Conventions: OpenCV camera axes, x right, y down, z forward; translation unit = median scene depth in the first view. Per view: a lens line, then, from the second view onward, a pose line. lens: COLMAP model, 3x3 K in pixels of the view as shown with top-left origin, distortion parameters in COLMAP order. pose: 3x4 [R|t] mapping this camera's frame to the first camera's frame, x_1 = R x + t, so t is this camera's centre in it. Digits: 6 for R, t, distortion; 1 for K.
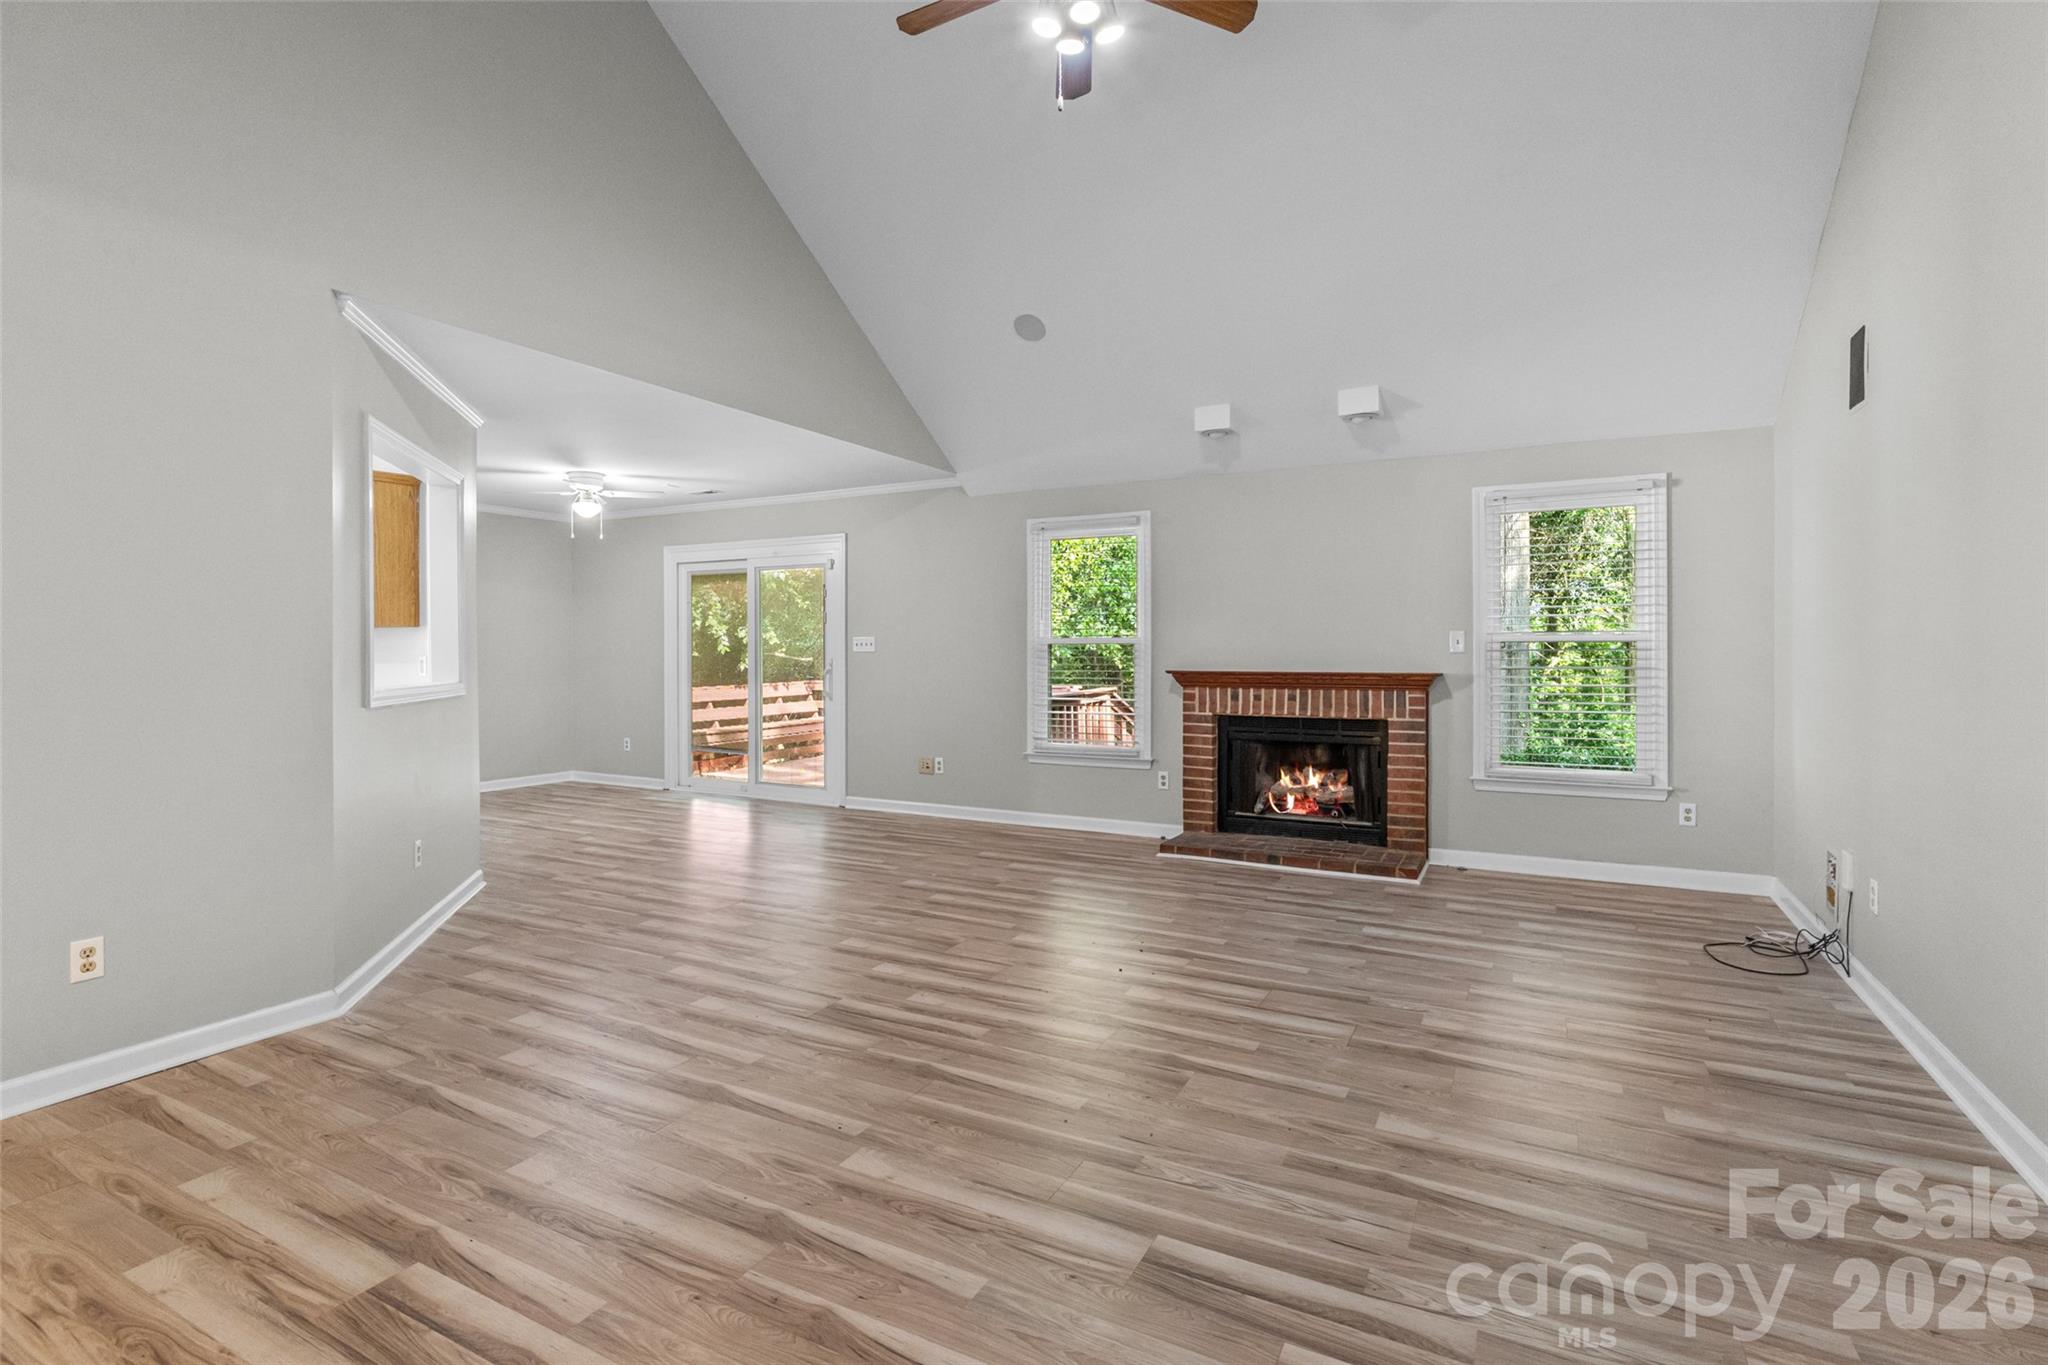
lens RADIAL K [[955.7, 0, 1051.2], [0, 955.7, 658.6], [0, 0, 1]] dist [-0.008647, 0.001728]
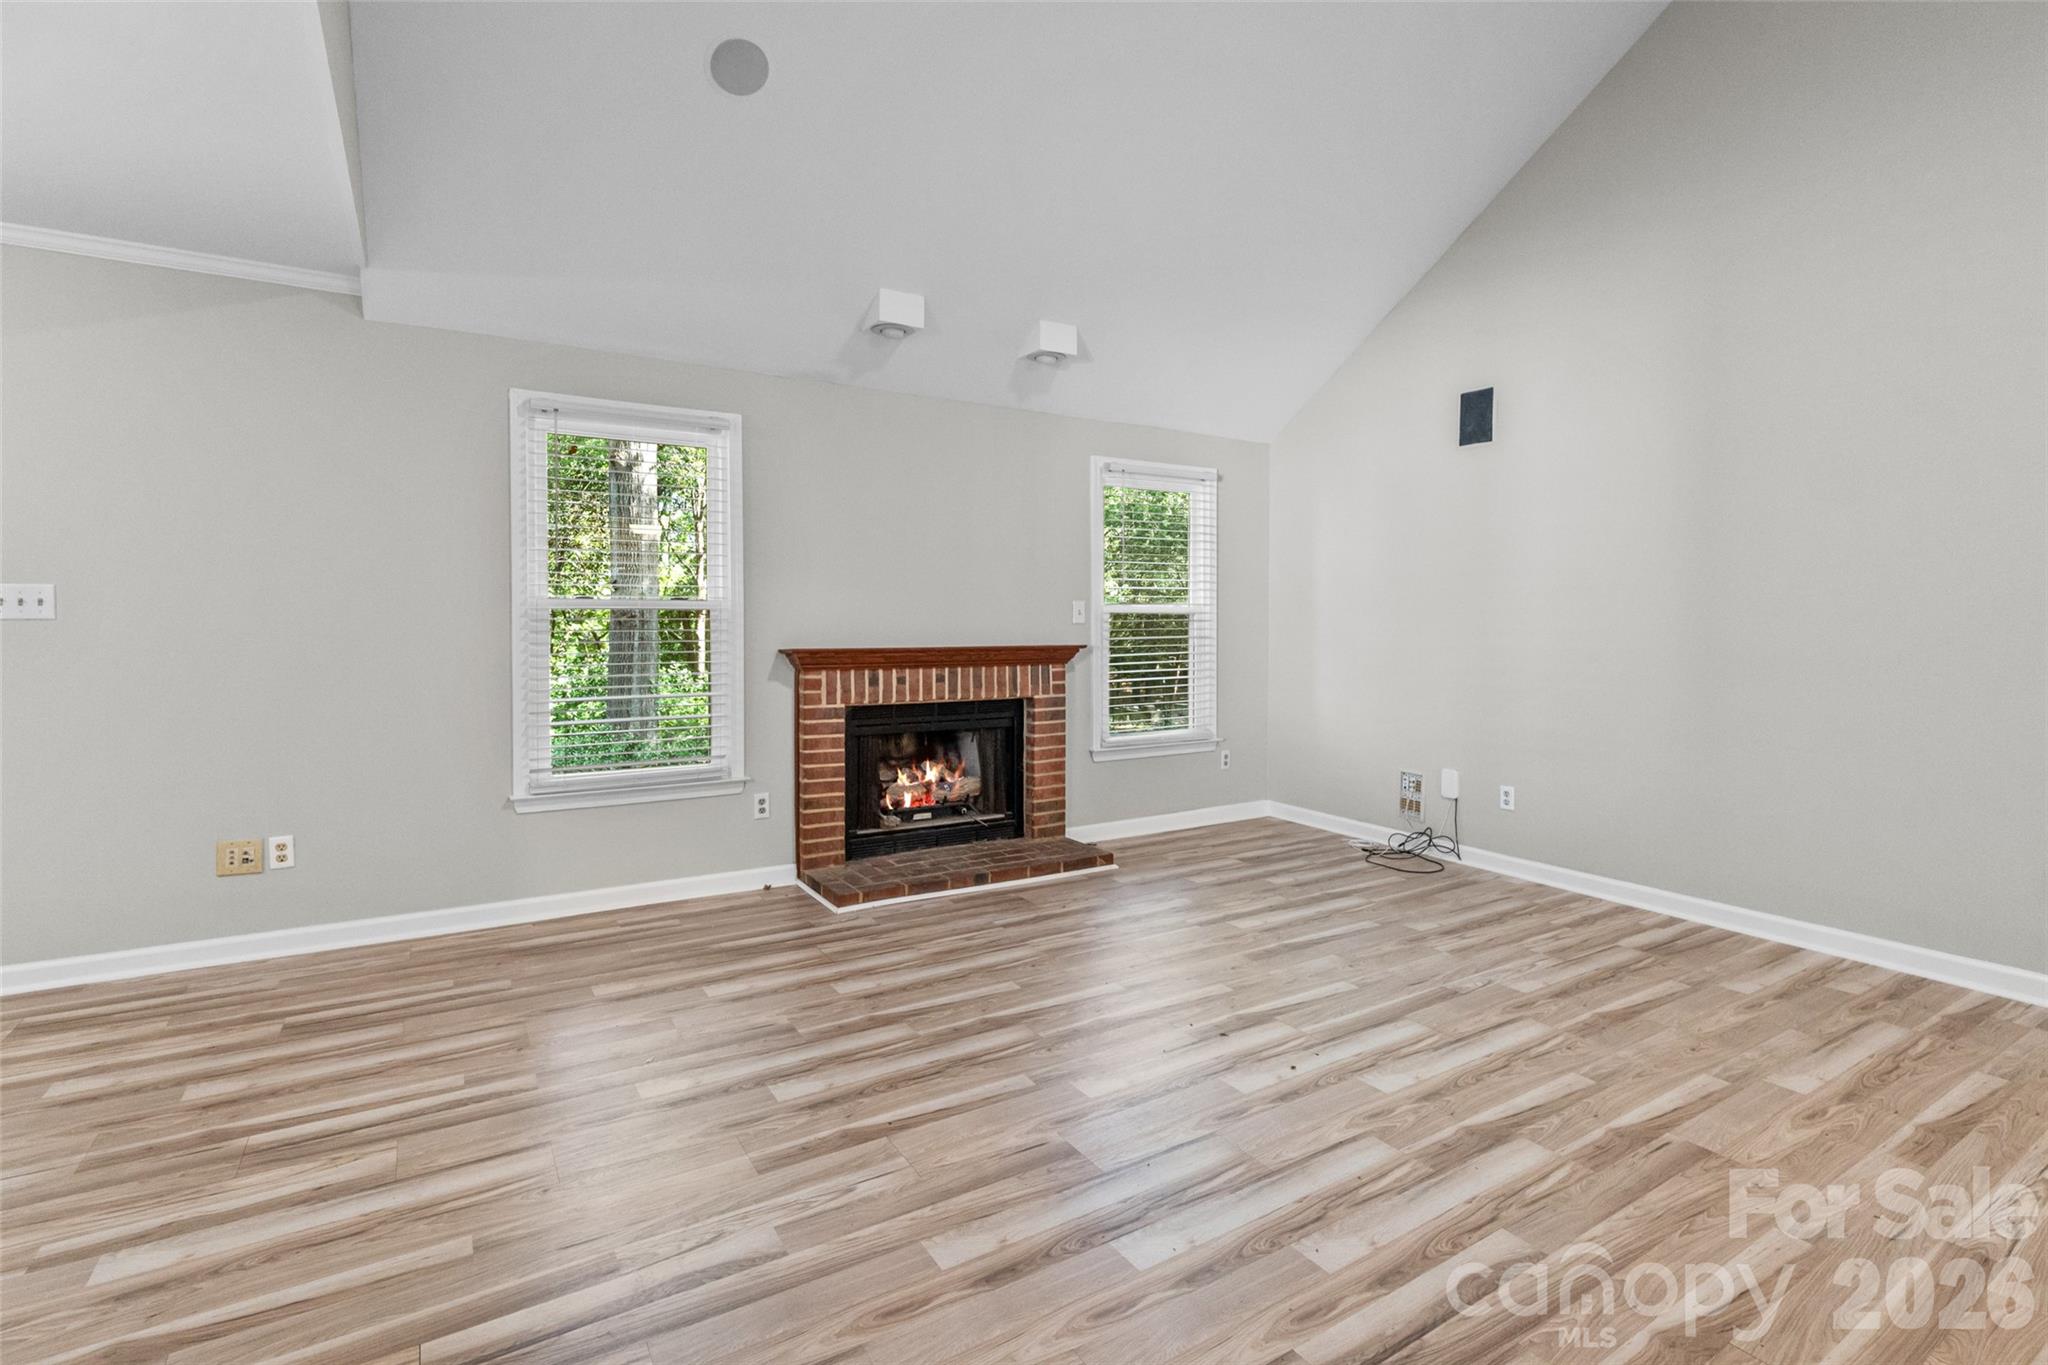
lens RADIAL K [[955.7, 0, 1018.7], [0, 955.7, 635.0], [0, 0, 1]] dist [-0.008647, 0.001728]
pose [[0.518934, -0.009325, 0.854763, -0.420647], [0.004099, 0.999956, 0.008421, -0.002640], [-0.854804, -0.000866, 0.518949, 0.529961]]
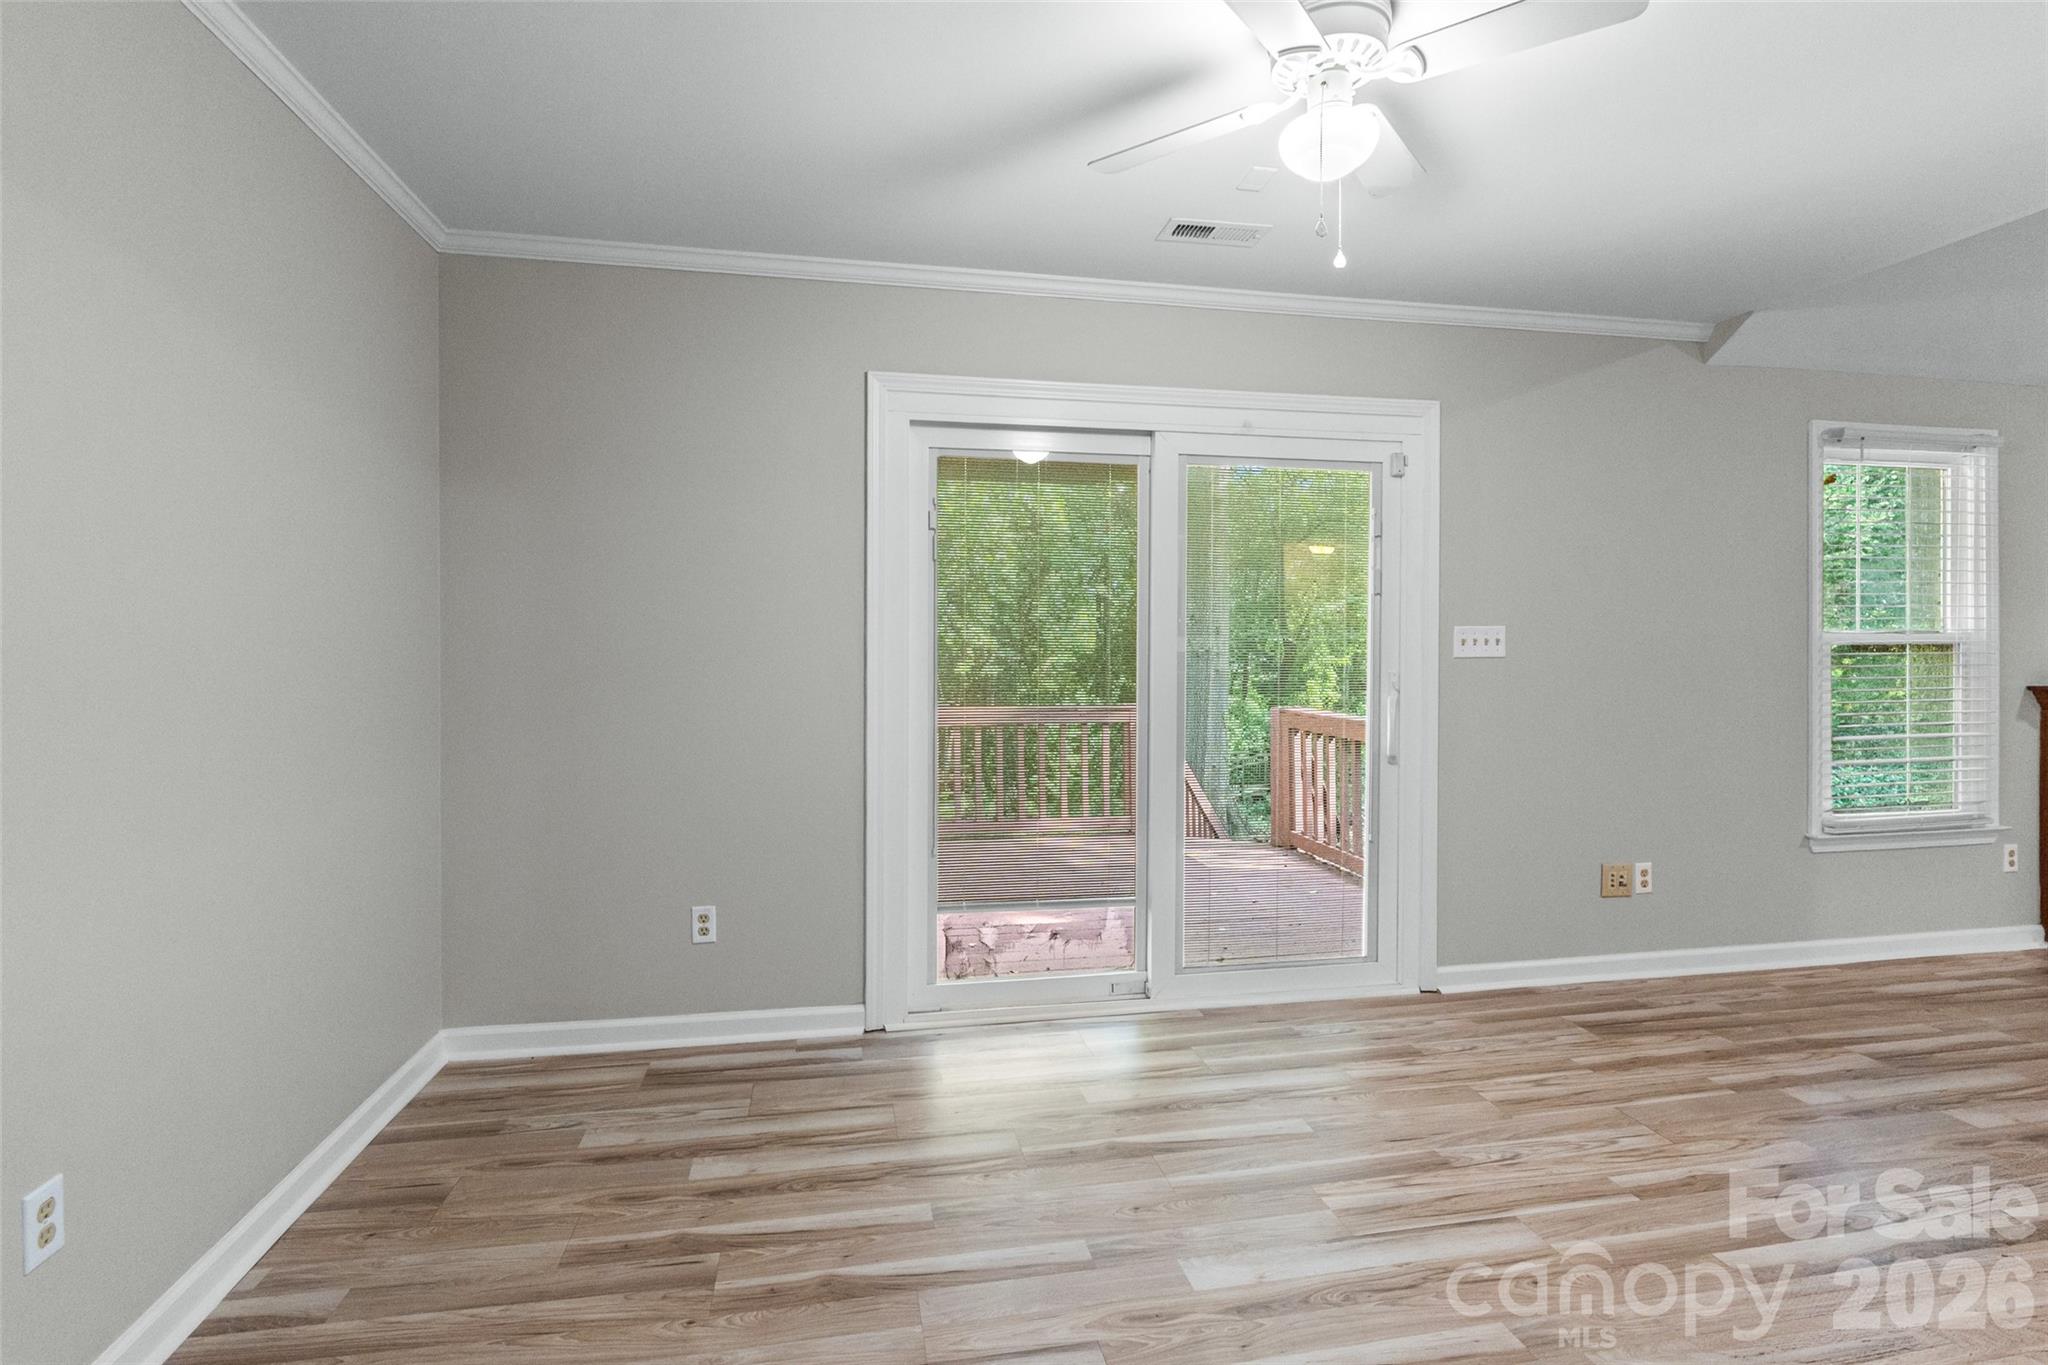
lens RADIAL K [[955.7, 0, 1022.5], [0, 955.7, 663.7], [0, 0, 1]] dist [-0.008647, 0.001728]
pose [[0.781550, -0.005883, 0.623815, -0.875973], [0.005201, 0.999982, 0.002914, -0.008273], [-0.623821, 0.000967, 0.781566, 1.015938]]
